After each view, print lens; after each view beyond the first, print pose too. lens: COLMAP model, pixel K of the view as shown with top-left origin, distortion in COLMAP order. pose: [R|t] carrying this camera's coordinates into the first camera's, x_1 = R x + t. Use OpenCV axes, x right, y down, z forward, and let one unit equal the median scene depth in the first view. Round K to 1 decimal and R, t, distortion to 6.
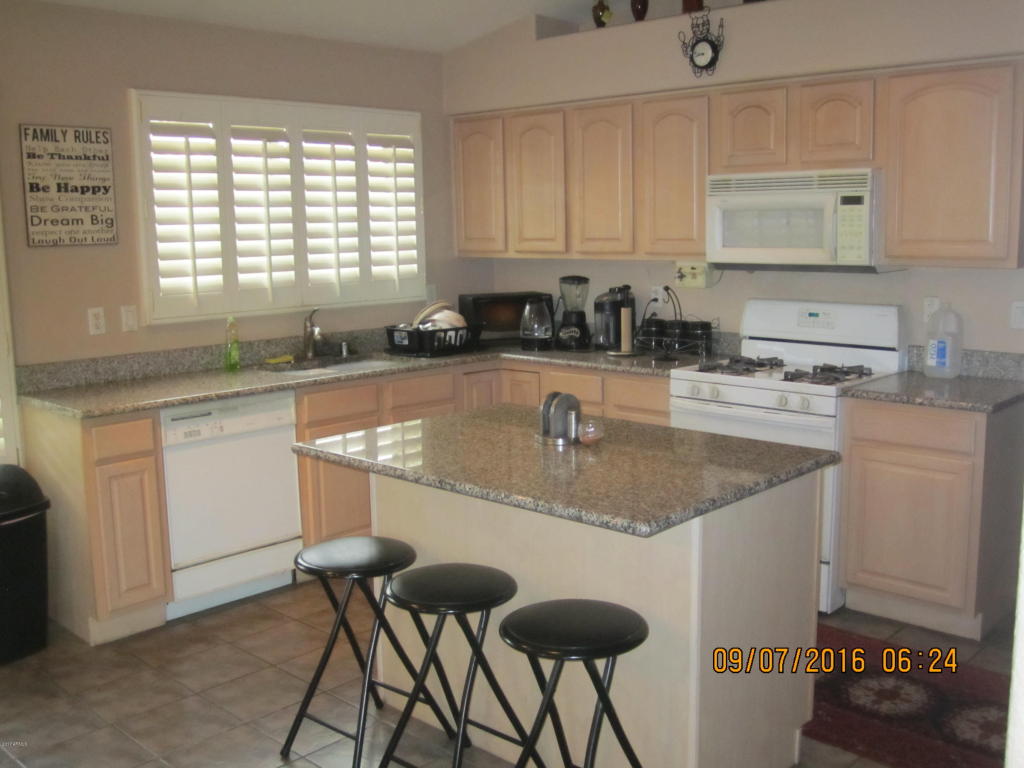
lens RADIAL K [[1037.7, 0, 512.0], [0, 1037.7, 384.0], [0, 0, 1]] dist [-0.066299, 0.002404]
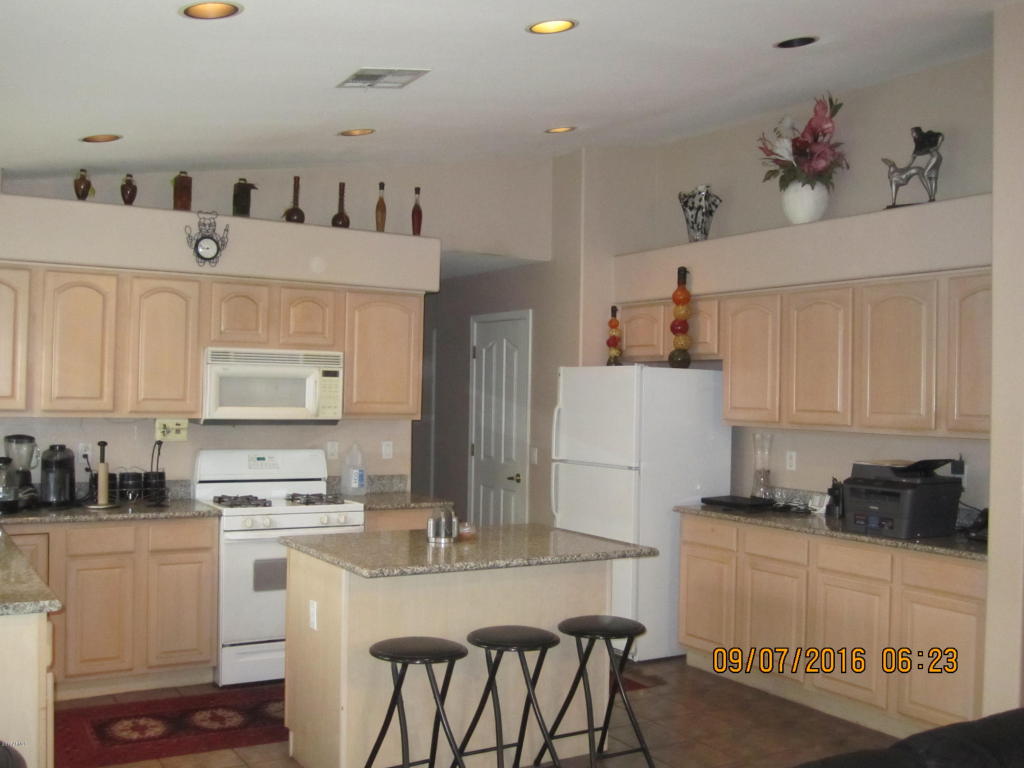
lens RADIAL K [[1037.7, 0, 512.0], [0, 1037.7, 384.0], [0, 0, 1]] dist [-0.066299, 0.002404]
pose [[0.255275, 0.031821, 0.966345, -0.898613], [0.126636, 0.989748, -0.066044, -0.035650], [-0.958539, 0.139234, 0.248628, 0.373707]]
